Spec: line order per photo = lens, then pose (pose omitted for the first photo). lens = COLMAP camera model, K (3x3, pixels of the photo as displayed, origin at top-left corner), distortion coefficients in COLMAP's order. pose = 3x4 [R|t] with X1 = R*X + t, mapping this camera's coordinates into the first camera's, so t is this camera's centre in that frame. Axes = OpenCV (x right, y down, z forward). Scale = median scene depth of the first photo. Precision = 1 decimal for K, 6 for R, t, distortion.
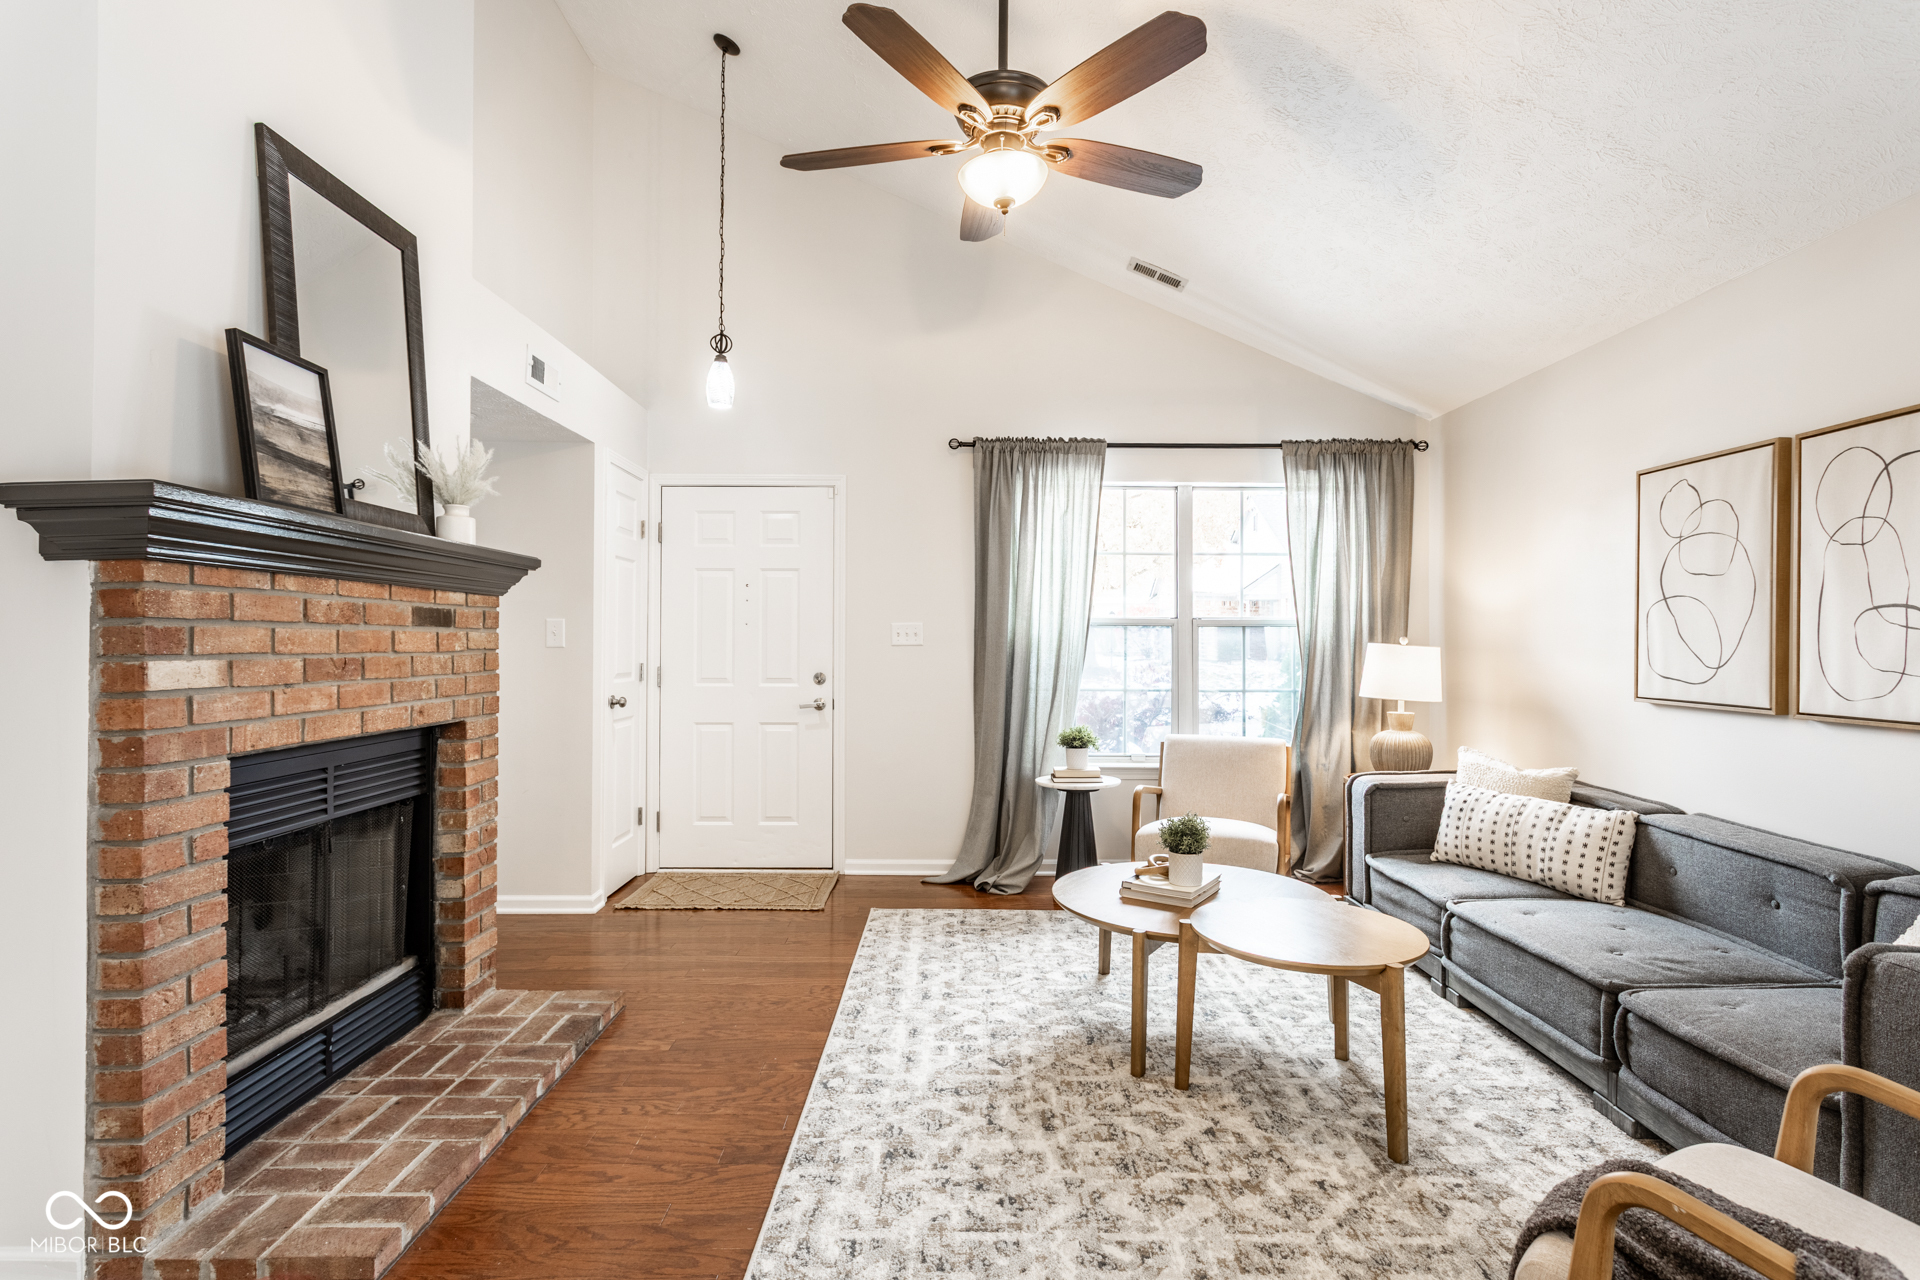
lens RADIAL K [[925.2, 0, 956.8], [0, 925.2, 641.5], [0, 0, 1]] dist [-0.001187, 0.002608]
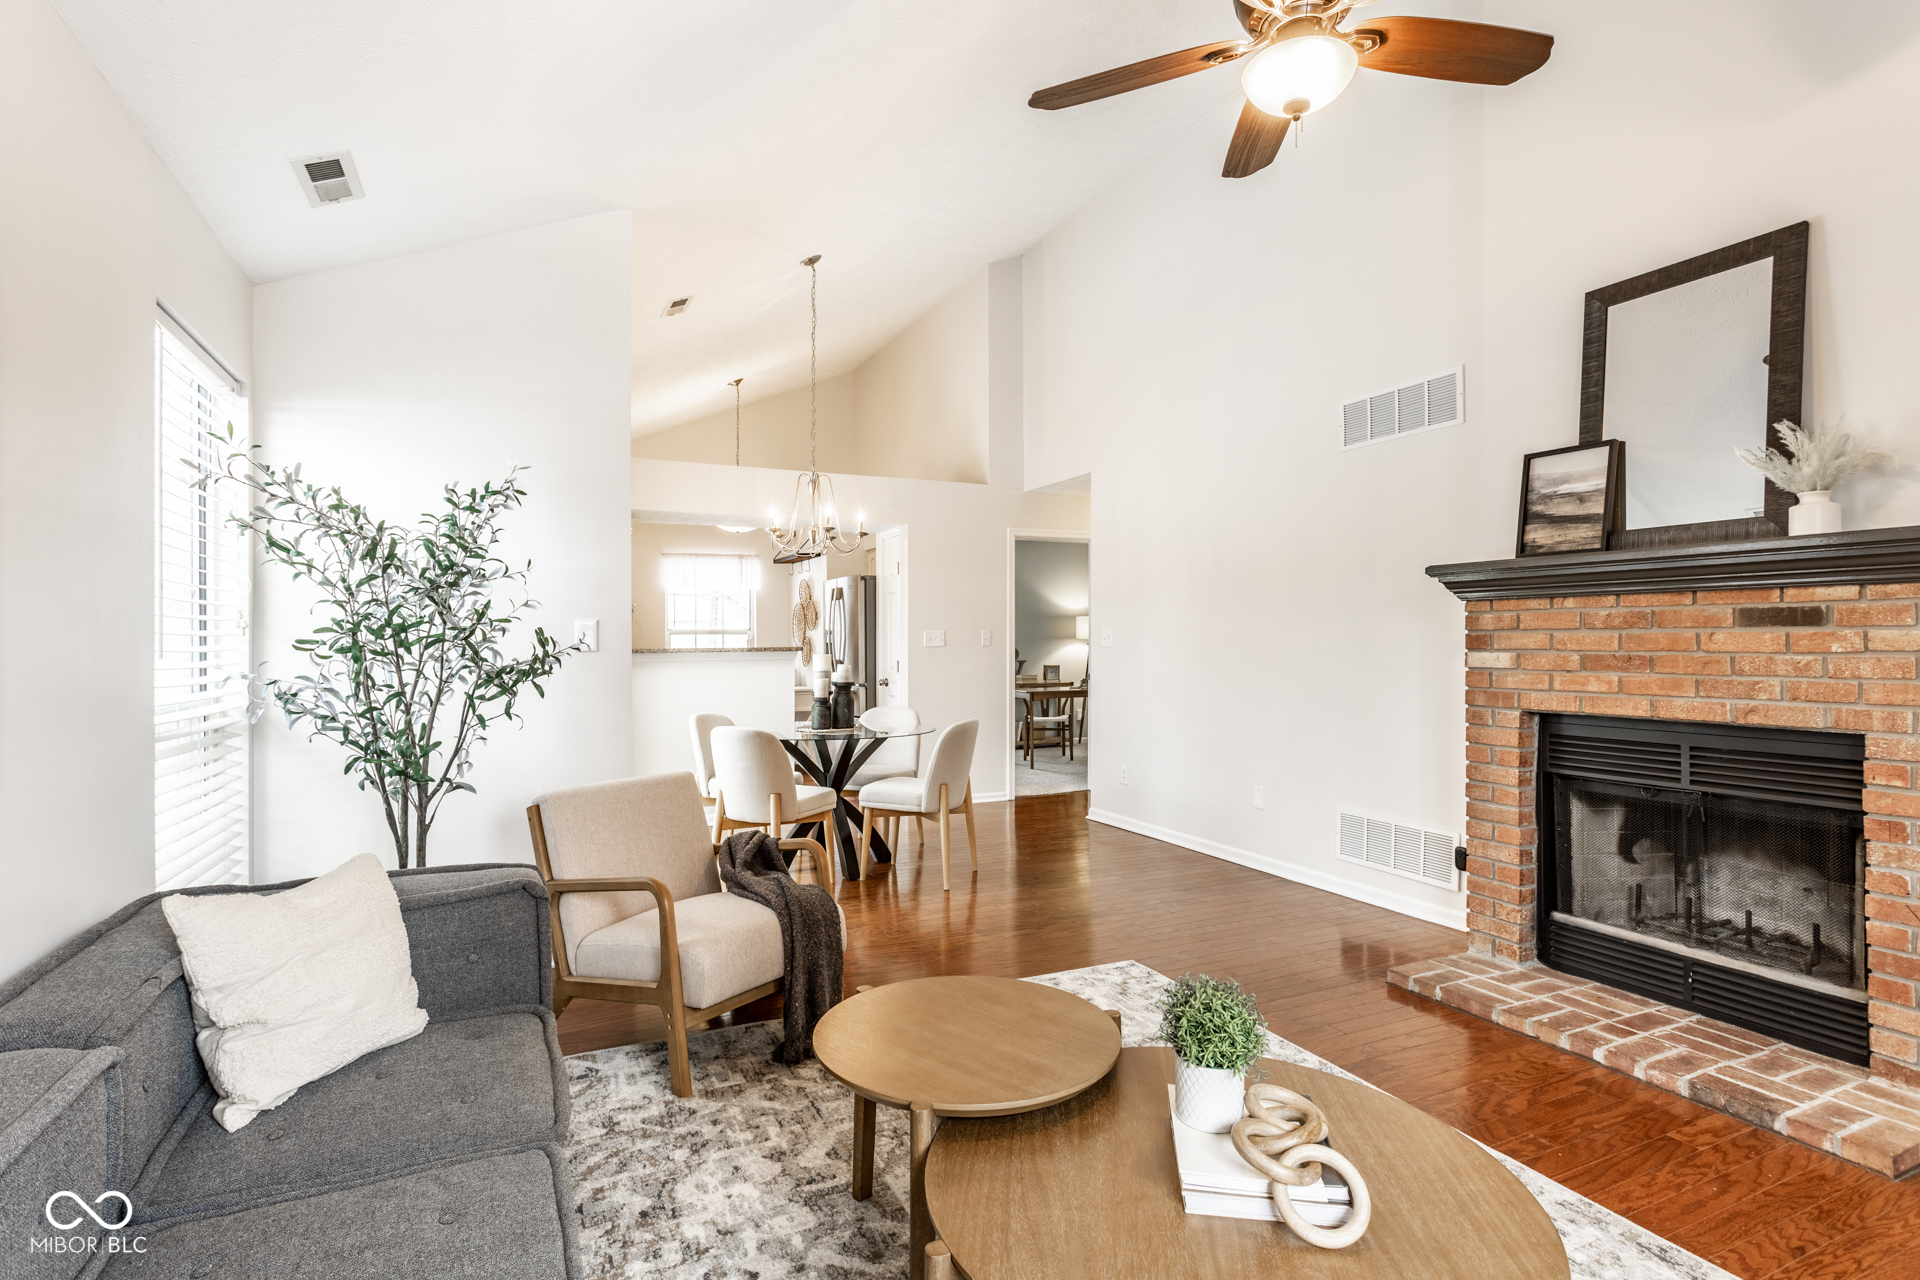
lens RADIAL K [[925.2, 0, 942.1], [0, 925.2, 640.5], [0, 0, 1]] dist [-0.001187, 0.002608]
pose [[-0.910996, -0.001995, -0.412410, 0.597460], [-0.001223, 0.999997, -0.002137, 0.001612], [0.412413, -0.001443, -0.910996, 1.434961]]
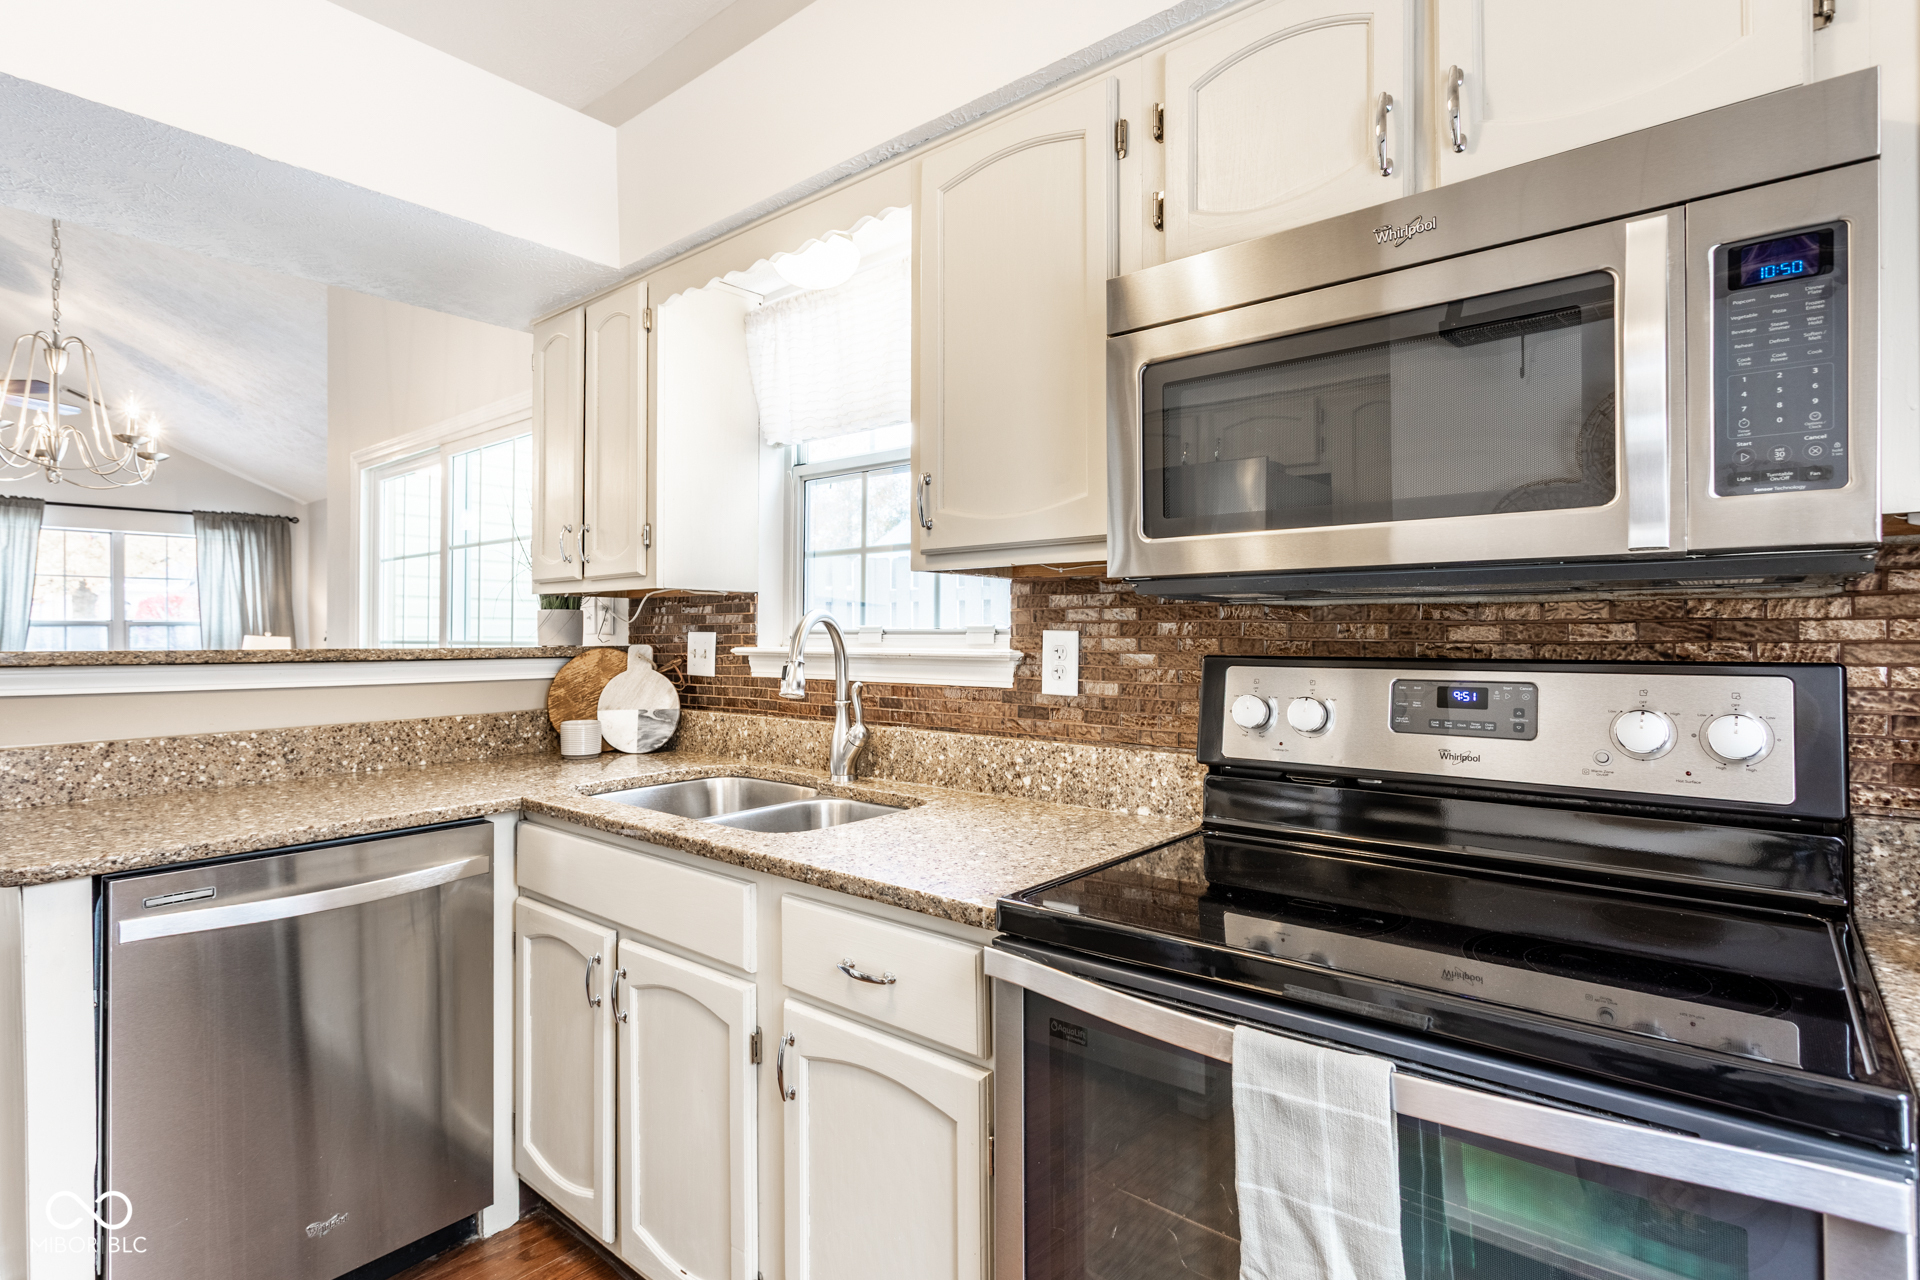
lens RADIAL K [[925.2, 0, 906.9], [0, 925.2, 626.8], [0, 0, 1]] dist [-0.001187, 0.002608]
pose [[0.655029, -0.005501, 0.755584, -0.088261], [0.007090, 0.999974, 0.001134, -0.012931], [-0.755571, 0.004614, 0.655051, -1.661488]]
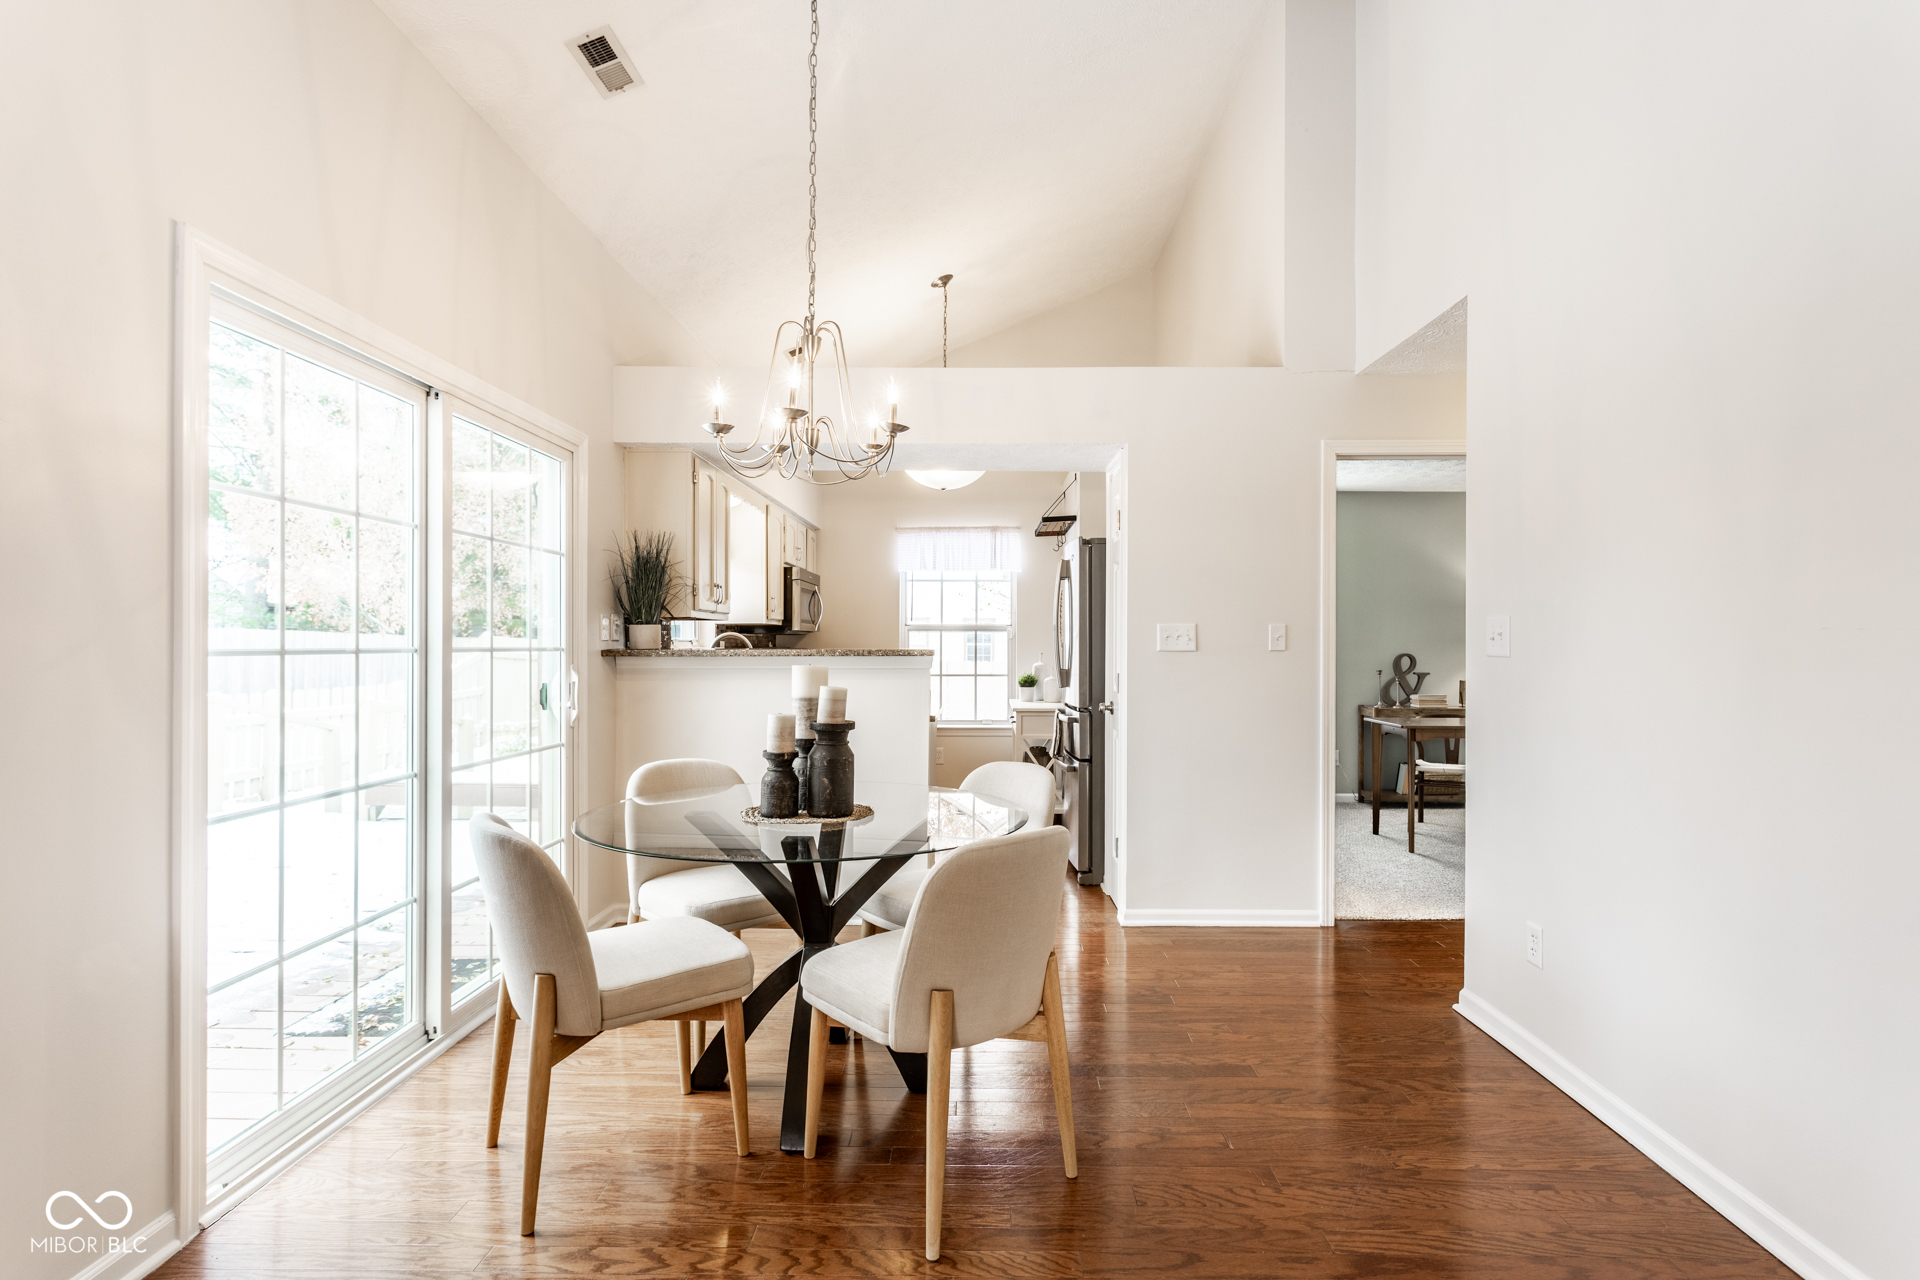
lens RADIAL K [[925.2, 0, 974.2], [0, 925.2, 646.2], [0, 0, 1]] dist [-0.001187, 0.002608]
pose [[-0.999776, -0.008580, 0.019361, -0.114891], [-0.008483, 0.999951, 0.005103, 0.000626], [-0.019404, 0.004937, -0.999800, 0.612636]]
